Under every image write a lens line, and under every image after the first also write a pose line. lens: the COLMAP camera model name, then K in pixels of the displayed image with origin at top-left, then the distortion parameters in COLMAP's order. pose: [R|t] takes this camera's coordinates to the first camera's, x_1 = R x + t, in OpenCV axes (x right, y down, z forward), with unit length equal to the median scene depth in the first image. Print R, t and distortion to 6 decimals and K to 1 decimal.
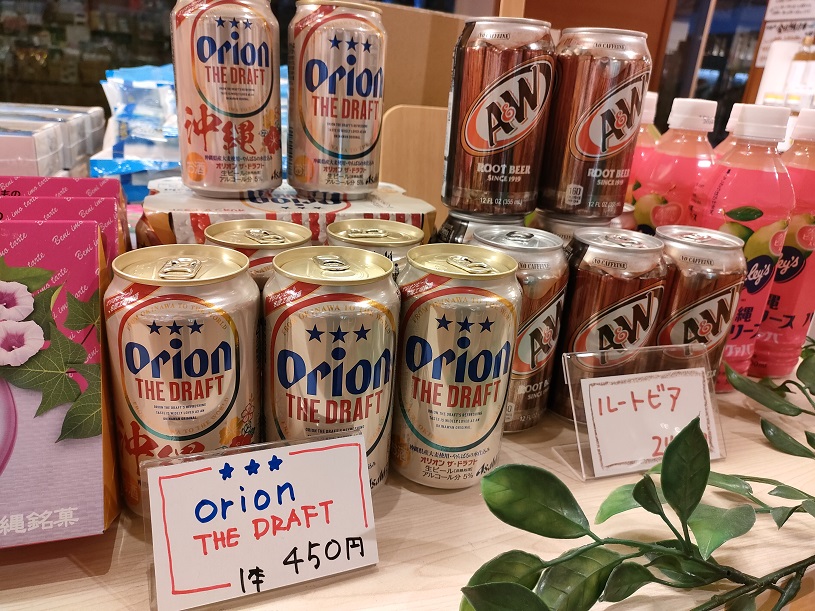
lens RADIAL K [[637.5, 0, 407.8], [0, 637.5, 303.5], [0, 0, 1]] dist [0.020850, -0.009074]
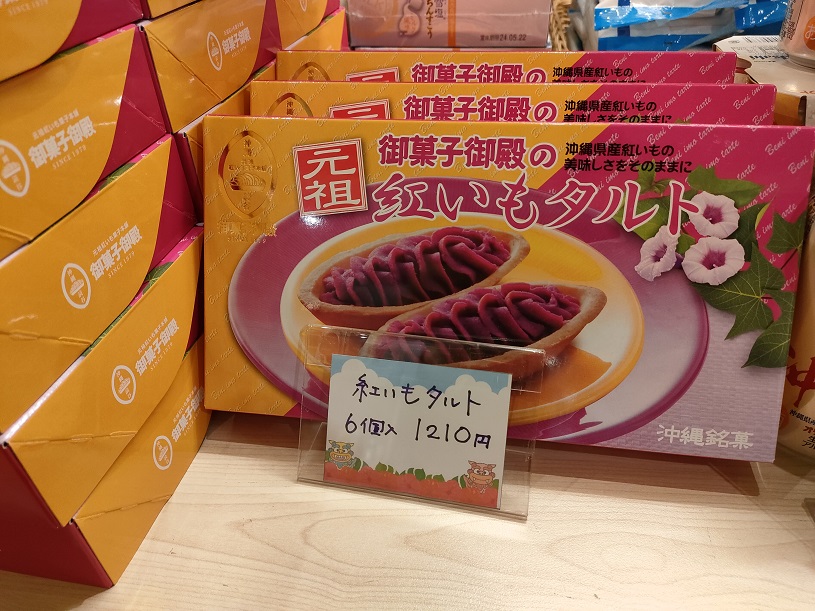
lens RADIAL K [[637.5, 0, 408.7], [0, 637.5, 308.5], [0, 0, 1]] dist [0.020850, -0.009074]
pose [[0.892822, 0.177940, -0.413771, -0.605370], [-0.061274, 0.958098, 0.279811, -0.109157], [0.446223, -0.224468, 0.866314, -0.049263]]
